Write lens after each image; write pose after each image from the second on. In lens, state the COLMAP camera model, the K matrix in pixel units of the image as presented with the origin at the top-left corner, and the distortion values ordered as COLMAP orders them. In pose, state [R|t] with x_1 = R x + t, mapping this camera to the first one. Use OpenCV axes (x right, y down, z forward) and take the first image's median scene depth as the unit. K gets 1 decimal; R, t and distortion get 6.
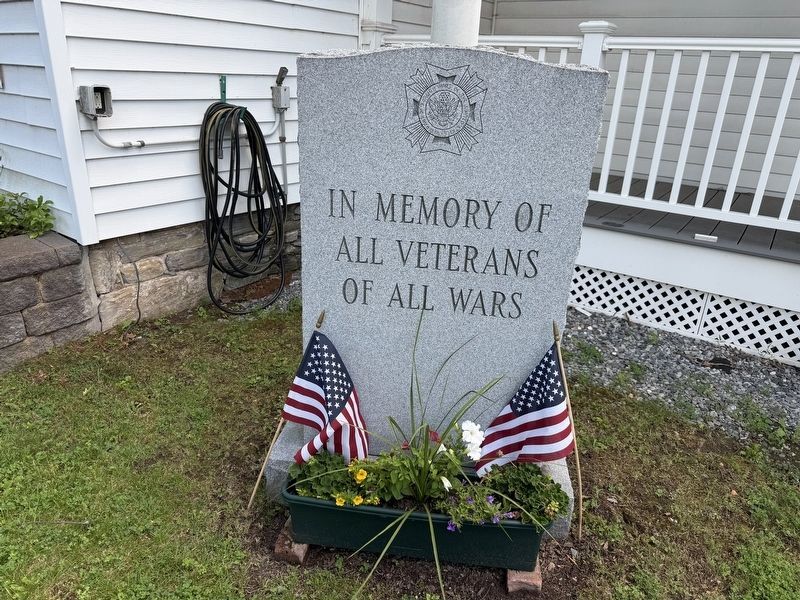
lens RADIAL K [[558.3, 0, 400.7], [0, 558.3, 300.3], [0, 0, 1]] dist [-0.000223, -0.005492]
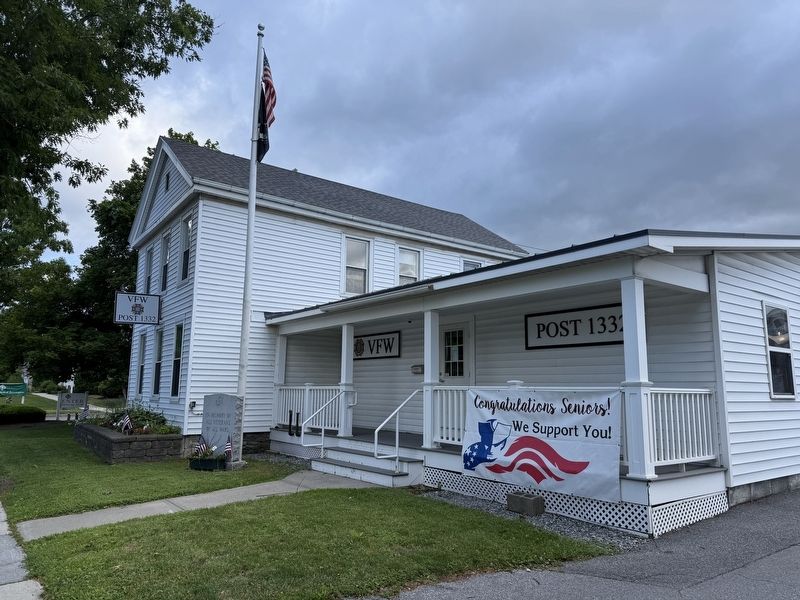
lens RADIAL K [[558.3, 0, 401.5], [0, 558.3, 302.5], [0, 0, 1]] dist [-0.000223, -0.005492]
pose [[0.951159, -0.098342, -0.292617, 2.598554], [-0.069582, 0.855206, -0.513597, 1.207488], [0.300756, 0.508873, 0.806594, -2.724746]]
